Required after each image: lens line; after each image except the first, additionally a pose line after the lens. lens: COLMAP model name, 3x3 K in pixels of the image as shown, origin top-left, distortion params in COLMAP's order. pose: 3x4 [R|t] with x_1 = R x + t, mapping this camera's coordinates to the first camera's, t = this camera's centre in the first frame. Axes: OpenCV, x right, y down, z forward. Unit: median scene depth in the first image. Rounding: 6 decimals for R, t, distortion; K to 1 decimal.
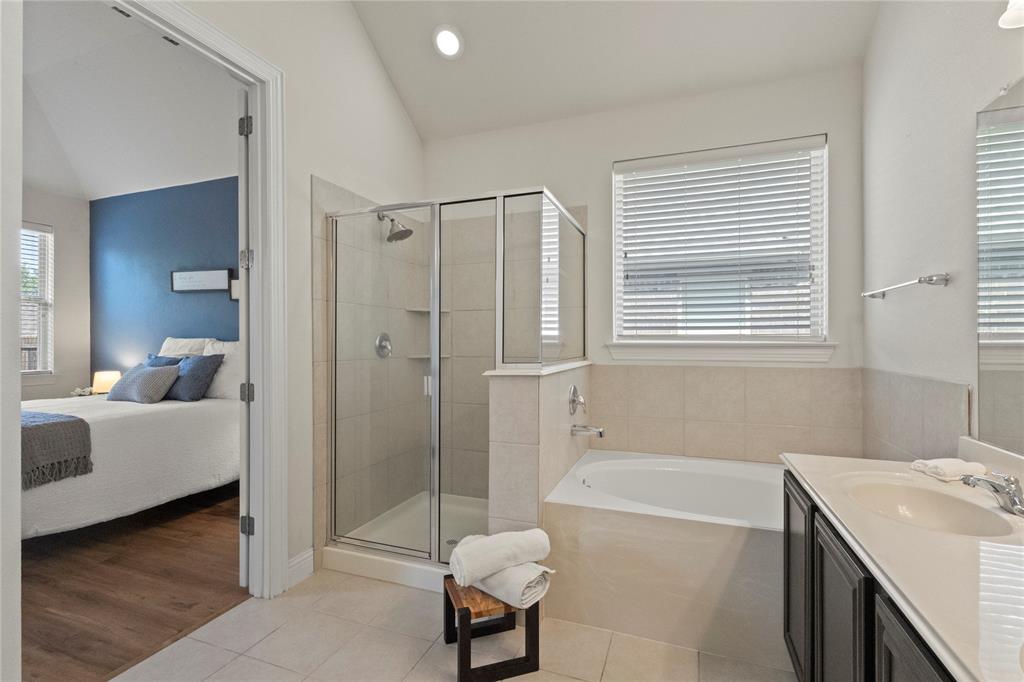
lens RADIAL K [[471.8, 0, 512.0], [0, 471.8, 341.0], [0, 0, 1]] dist [-0.005013, -0.000429]
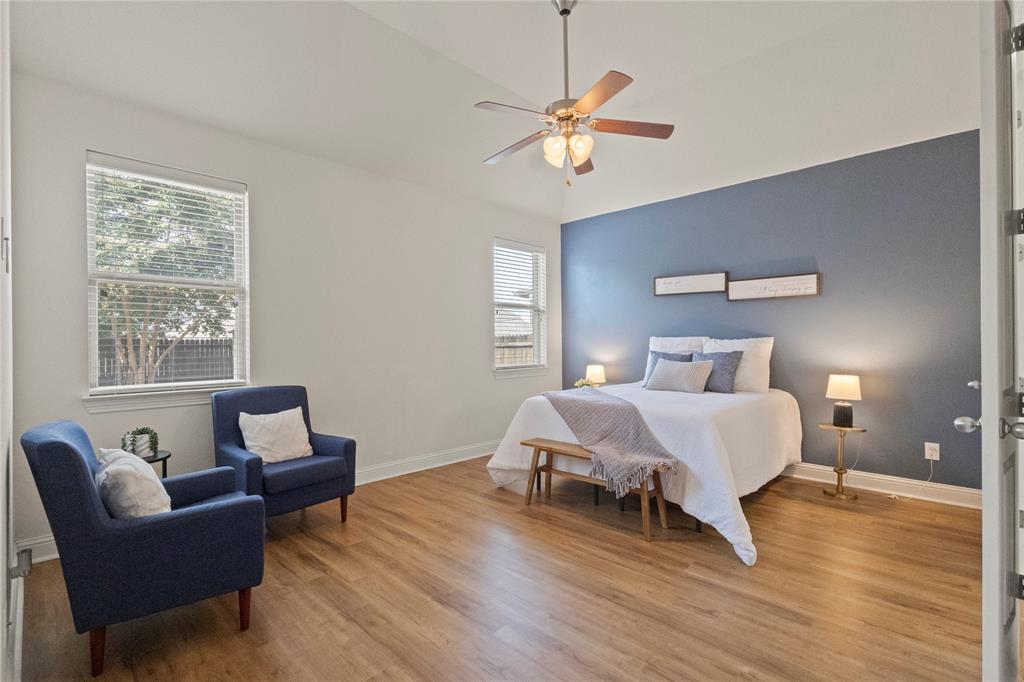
lens RADIAL K [[471.8, 0, 512.0], [0, 471.8, 341.0], [0, 0, 1]] dist [-0.005013, -0.000429]
pose [[0.916656, -0.006364, -0.399626, -0.584740], [0.007333, 0.999973, 0.000896, 0.000797], [0.399609, -0.003752, 0.916678, -0.178635]]
